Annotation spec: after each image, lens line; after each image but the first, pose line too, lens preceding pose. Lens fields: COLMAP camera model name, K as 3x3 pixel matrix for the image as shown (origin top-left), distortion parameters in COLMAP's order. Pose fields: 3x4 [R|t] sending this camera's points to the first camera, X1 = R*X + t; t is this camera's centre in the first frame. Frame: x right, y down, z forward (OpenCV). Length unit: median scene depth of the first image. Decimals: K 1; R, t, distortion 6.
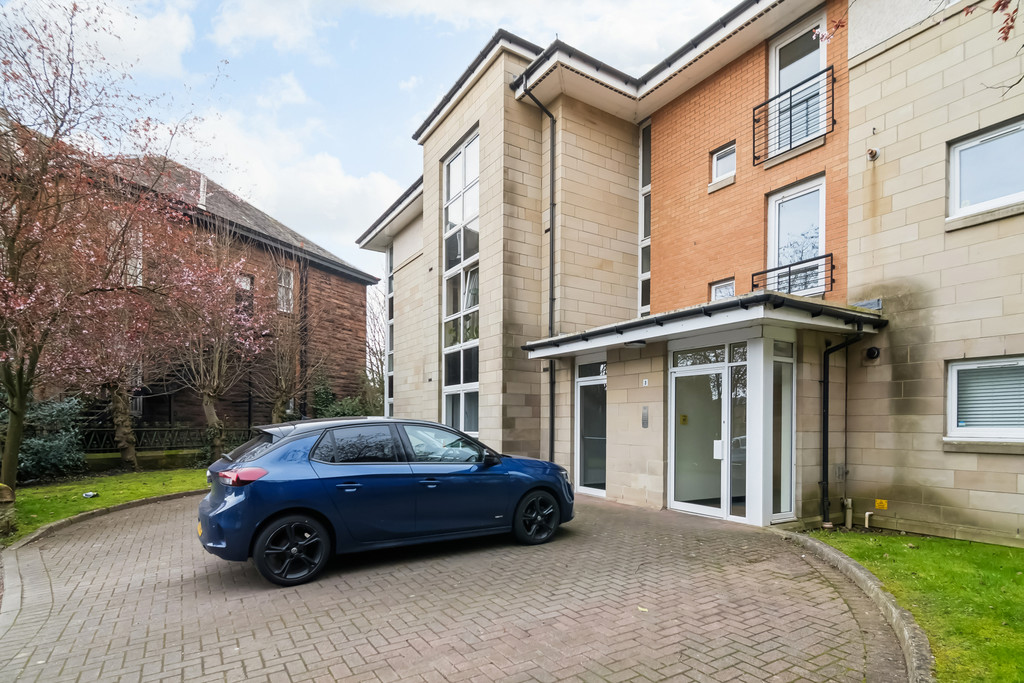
lens RADIAL K [[475.9, 0, 512.0], [0, 475.9, 341.5], [0, 0, 1]] dist [-0.020113, -0.000464]
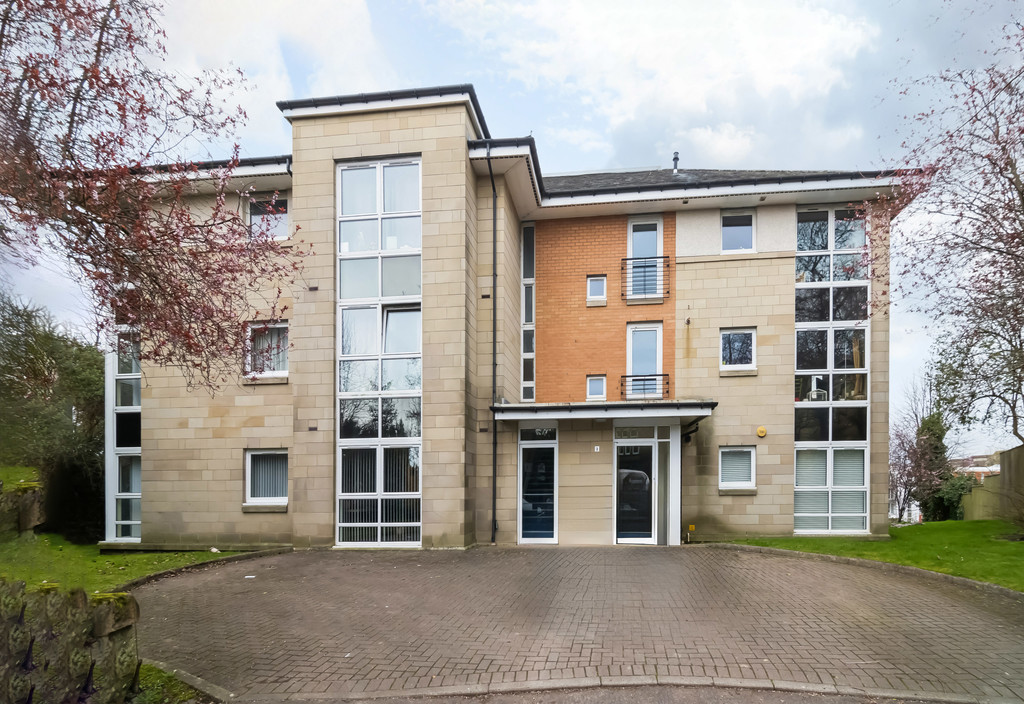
lens RADIAL K [[536.9, 0, 512.9], [0, 536.9, 379.5], [0, 0, 1]] dist [-0.034219, -0.000025]
pose [[0.596133, 0.148903, 0.788957, -0.928843], [-0.121916, 0.988045, -0.094358, 0.058223], [-0.793576, -0.039936, 0.607160, 0.272643]]
